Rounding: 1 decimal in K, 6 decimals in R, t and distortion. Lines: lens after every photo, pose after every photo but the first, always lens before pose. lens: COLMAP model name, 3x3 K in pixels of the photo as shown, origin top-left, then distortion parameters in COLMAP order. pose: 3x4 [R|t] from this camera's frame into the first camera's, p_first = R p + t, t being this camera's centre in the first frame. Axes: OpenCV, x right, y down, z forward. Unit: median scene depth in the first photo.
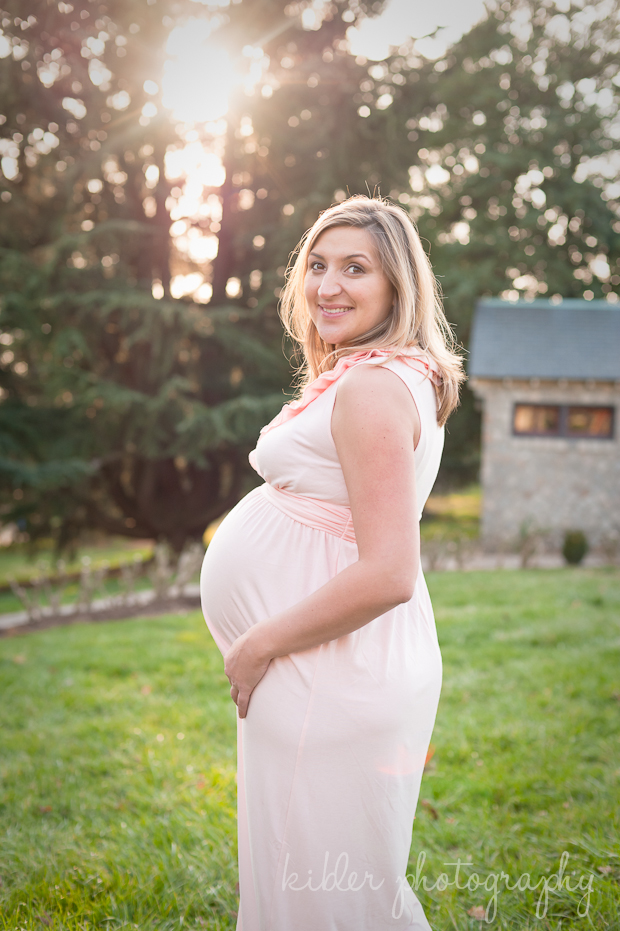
lens RADIAL K [[1551.0, 0, 306.9], [0, 1551.0, 472.5], [0, 0, 1]] dist [-0.026021, 0.000000]
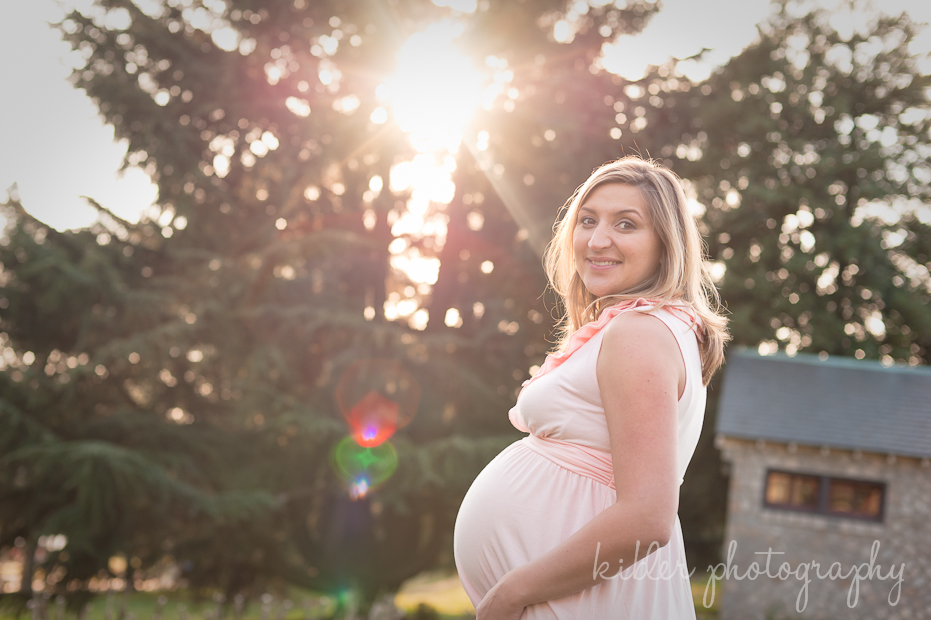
lens RADIAL K [[1551.0, 0, 470.2], [0, 1551.0, 310.4], [0, 0, 1]] dist [-0.026021, 0.000000]
pose [[0.996203, 0.082281, -0.028453, -0.013441], [-0.085273, 0.988066, -0.128276, -0.006812], [0.017558, 0.130215, 0.991330, 0.113040]]
